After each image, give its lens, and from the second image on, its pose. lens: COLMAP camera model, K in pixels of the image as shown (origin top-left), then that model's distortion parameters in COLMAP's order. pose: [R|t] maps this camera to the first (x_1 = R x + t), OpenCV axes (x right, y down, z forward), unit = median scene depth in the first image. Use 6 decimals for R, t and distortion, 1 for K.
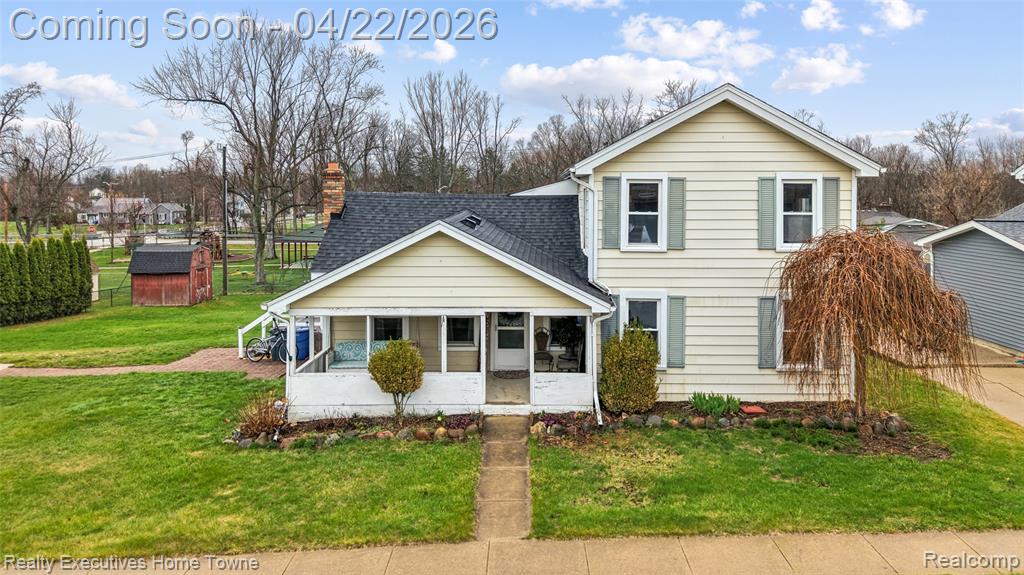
lens RADIAL K [[688.6, 0, 542.1], [0, 688.6, 240.1], [0, 0, 1]] dist [-0.002752, -0.009311]
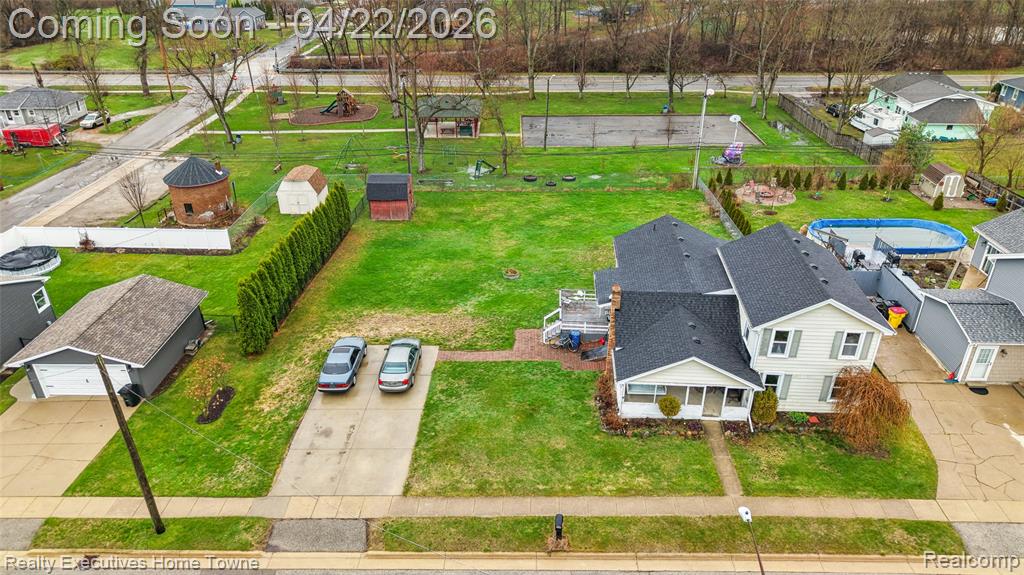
lens RADIAL K [[688.6, 0, 507.9], [0, 688.6, 286.3], [0, 0, 1]] dist [-0.002752, -0.009311]
pose [[0.998175, 0.028401, -0.053286, -0.619070], [-0.001437, 0.893400, 0.449260, -1.201104], [0.060365, -0.448364, 0.891811, -0.956973]]
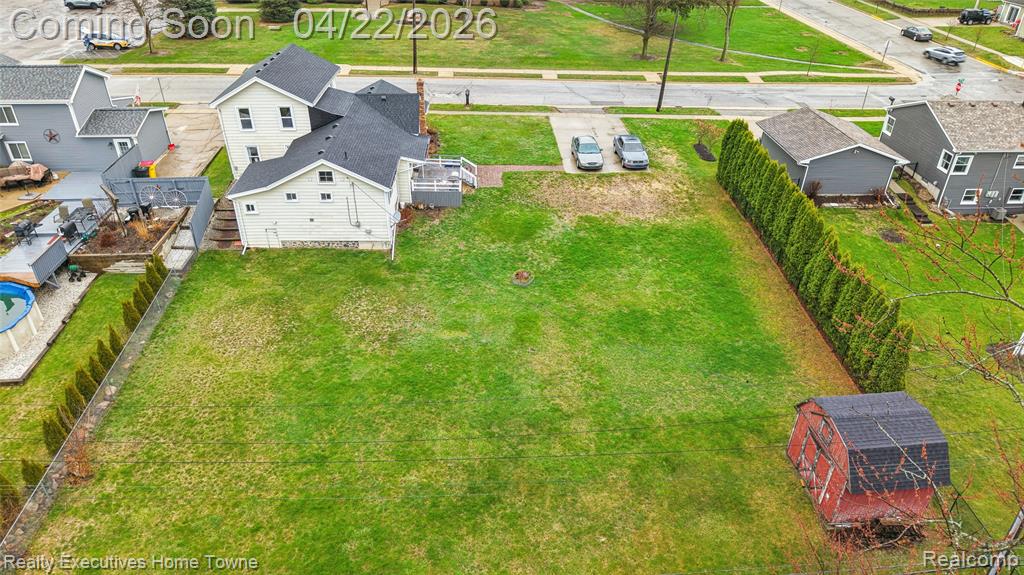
lens RADIAL K [[688.6, 0, 511.3], [0, 688.6, 284.4], [0, 0, 1]] dist [-0.002752, -0.009311]
pose [[-0.999167, 0.018130, -0.036566, -0.651412], [-0.004711, 0.838706, 0.544565, -1.059321], [0.040541, 0.544283, -0.837921, 4.445368]]
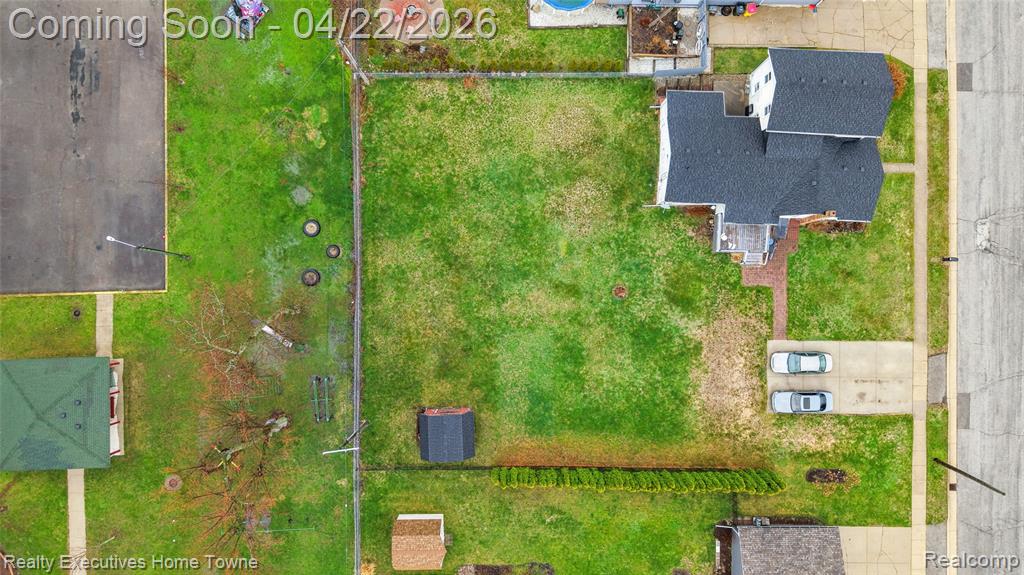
lens RADIAL K [[688.6, 0, 510.2], [0, 688.6, 286.8], [0, 0, 1]] dist [-0.002752, -0.009311]
pose [[0.025747, -0.999156, 0.031999, -0.902384], [0.011593, 0.032306, 0.999411, -3.664418], [-0.999601, -0.025361, 0.012415, 2.845575]]
